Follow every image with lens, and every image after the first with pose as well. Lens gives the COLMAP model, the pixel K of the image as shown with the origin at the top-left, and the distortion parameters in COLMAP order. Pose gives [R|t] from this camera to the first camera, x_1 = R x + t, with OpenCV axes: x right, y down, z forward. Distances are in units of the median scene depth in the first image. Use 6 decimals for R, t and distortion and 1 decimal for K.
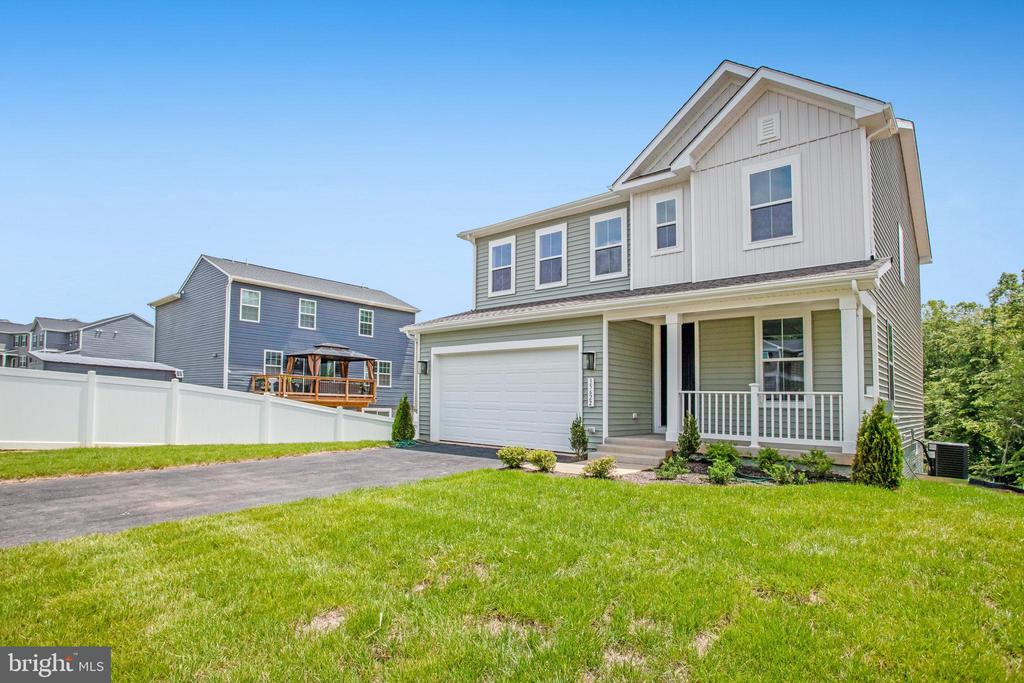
lens RADIAL K [[542.1, 0, 512.1], [0, 542.1, 358.7], [0, 0, 1]] dist [-0.003048, -0.000007]
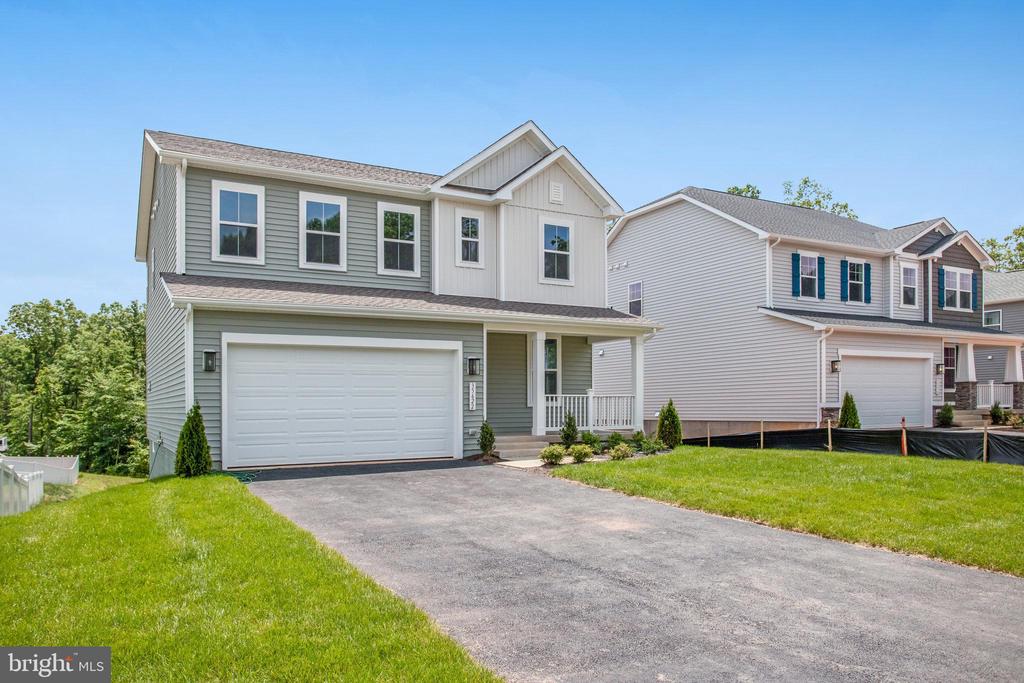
lens RADIAL K [[725.8, 0, 512.7], [0, 725.8, 399.1], [0, 0, 1]] dist [-0.007083, -0.000972]
pose [[0.329735, -0.015000, 0.943954, -1.147477], [-0.055122, 0.997862, 0.035112, 0.013671], [-0.942463, -0.063610, 0.328203, 0.465863]]
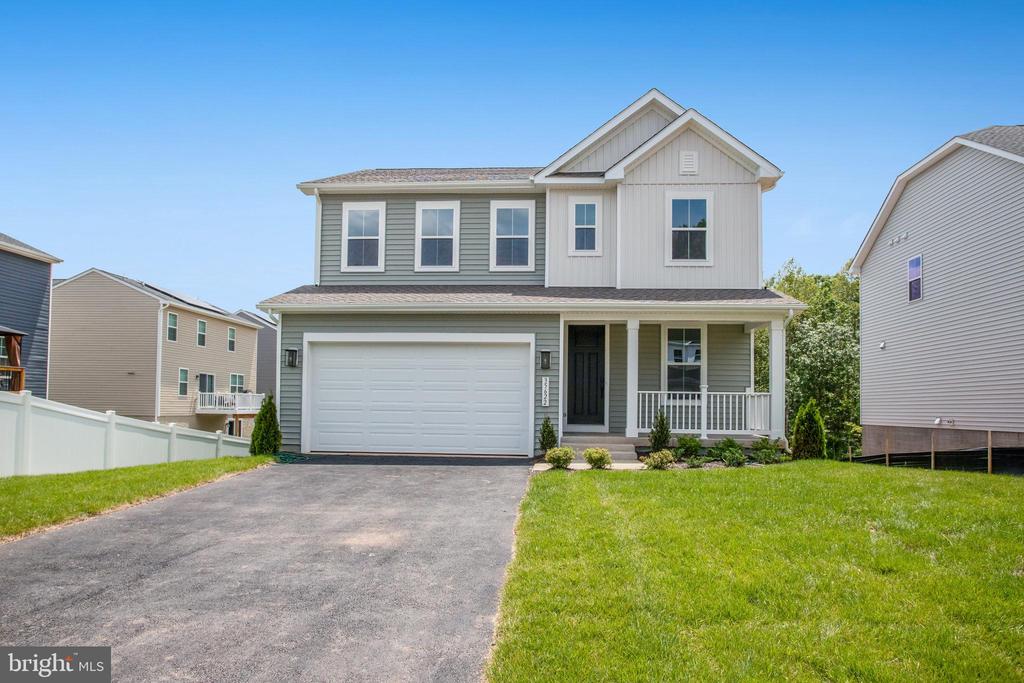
lens RADIAL K [[698.4, 0, 510.8], [0, 698.4, 362.3], [0, 0, 1]] dist [-0.007085, -0.004257]
pose [[0.797911, 0.025269, 0.602245, -0.667716], [-0.042495, 0.998993, 0.014385, -0.006958], [-0.601275, -0.037070, 0.798182, 0.028254]]
